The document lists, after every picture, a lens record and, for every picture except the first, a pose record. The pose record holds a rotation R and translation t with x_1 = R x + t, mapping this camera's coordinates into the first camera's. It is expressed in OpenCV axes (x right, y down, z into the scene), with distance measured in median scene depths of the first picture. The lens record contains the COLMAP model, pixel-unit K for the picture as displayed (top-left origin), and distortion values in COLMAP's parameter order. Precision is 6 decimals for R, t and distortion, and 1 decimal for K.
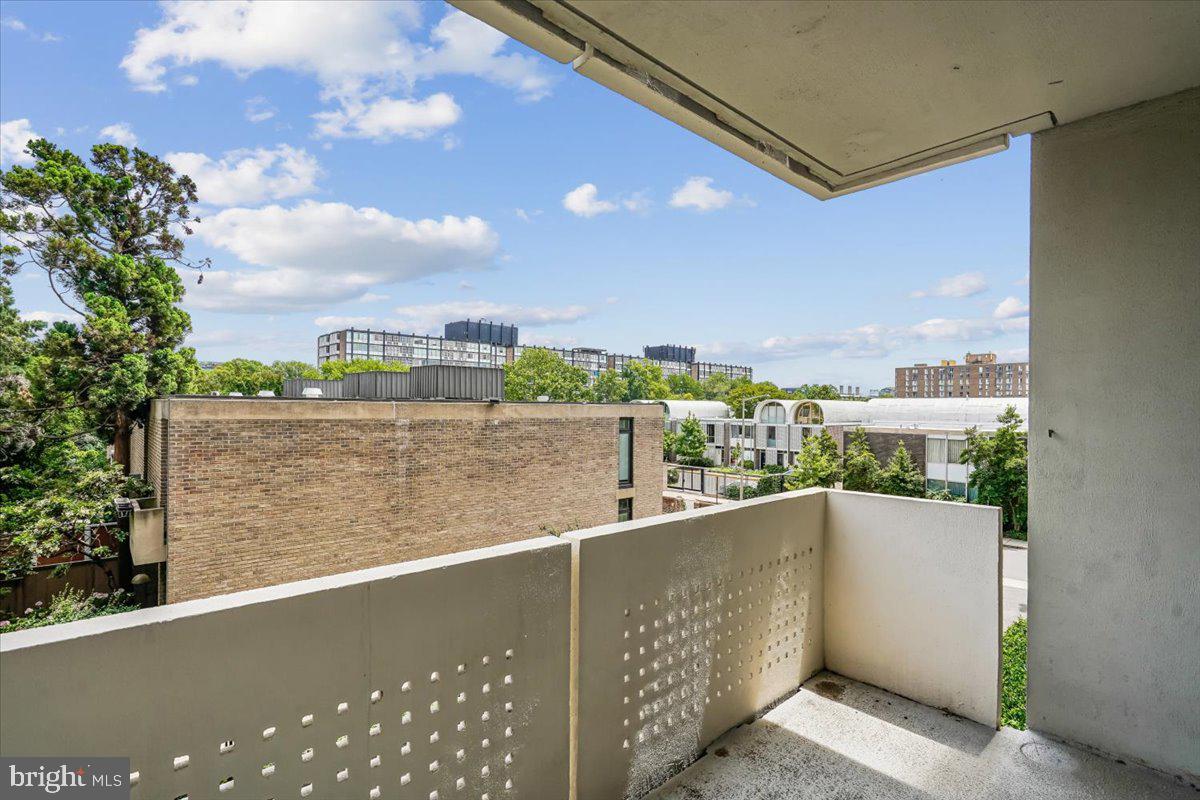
lens RADIAL K [[558.2, 0, 600.8], [0, 558.2, 403.0], [0, 0, 1]] dist [-0.004605, 0.001496]
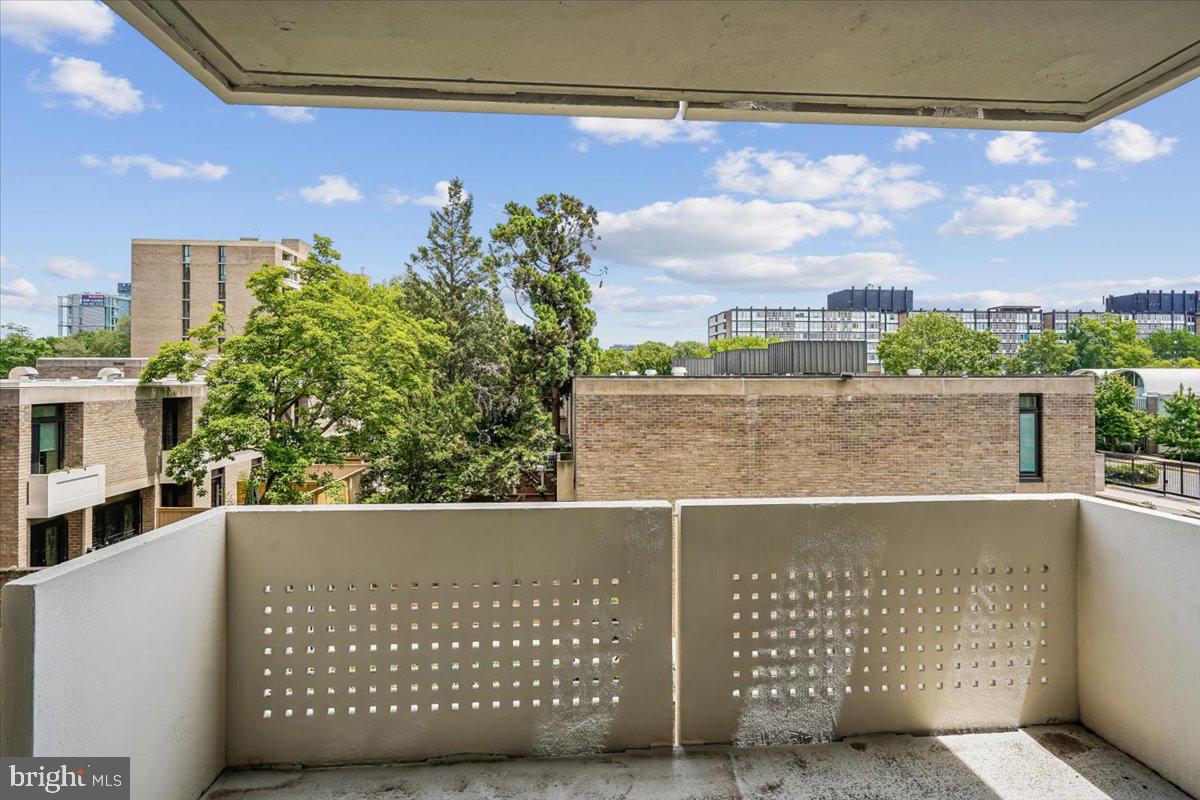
lens RADIAL K [[558.2, 0, 602.1], [0, 558.2, 369.9], [0, 0, 1]] dist [-0.004605, 0.001496]
pose [[0.788974, -0.020488, -0.614085, 0.075217], [0.013073, 0.999777, -0.016559, -0.004561], [0.614288, 0.005036, 0.789066, -0.009730]]
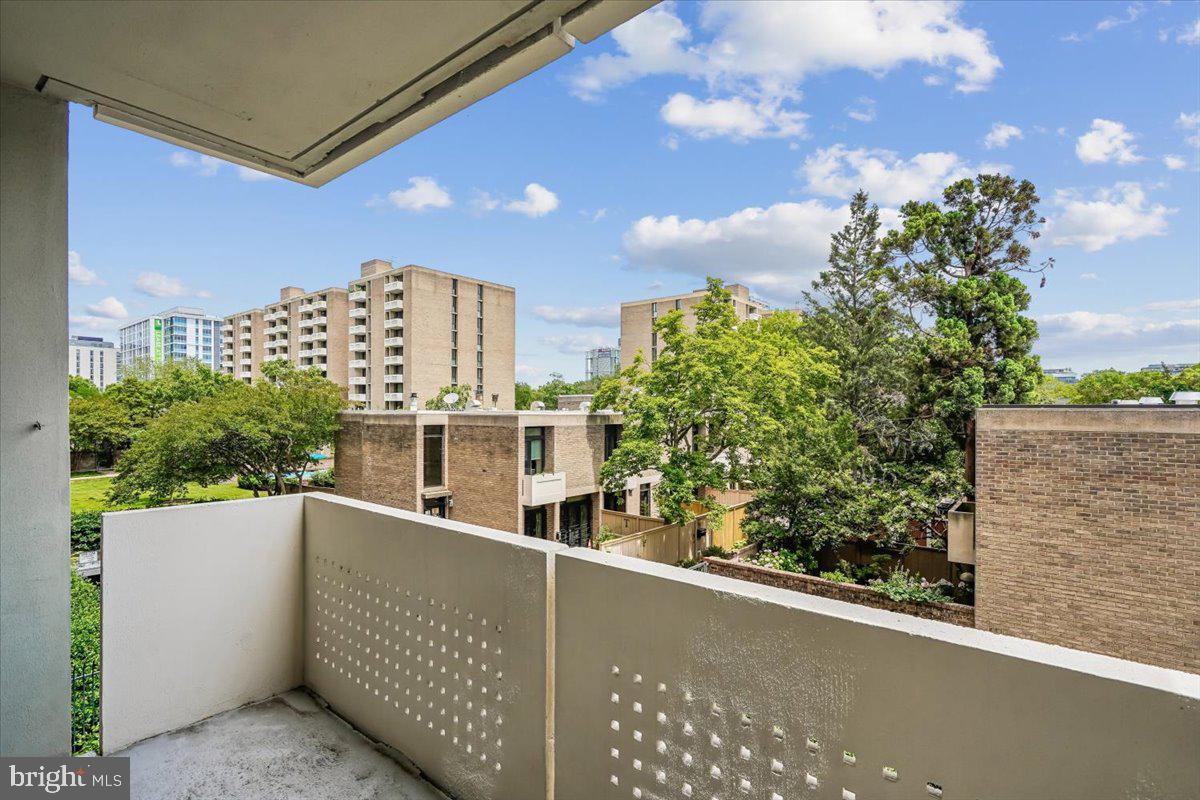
lens RADIAL K [[558.2, 0, 597.0], [0, 558.2, 410.6], [0, 0, 1]] dist [-0.004605, 0.001496]
pose [[0.150560, -0.011111, -0.988538, 0.116074], [0.005884, 0.999929, -0.010343, 0.002000], [0.988583, -0.004259, 0.150615, 0.119439]]
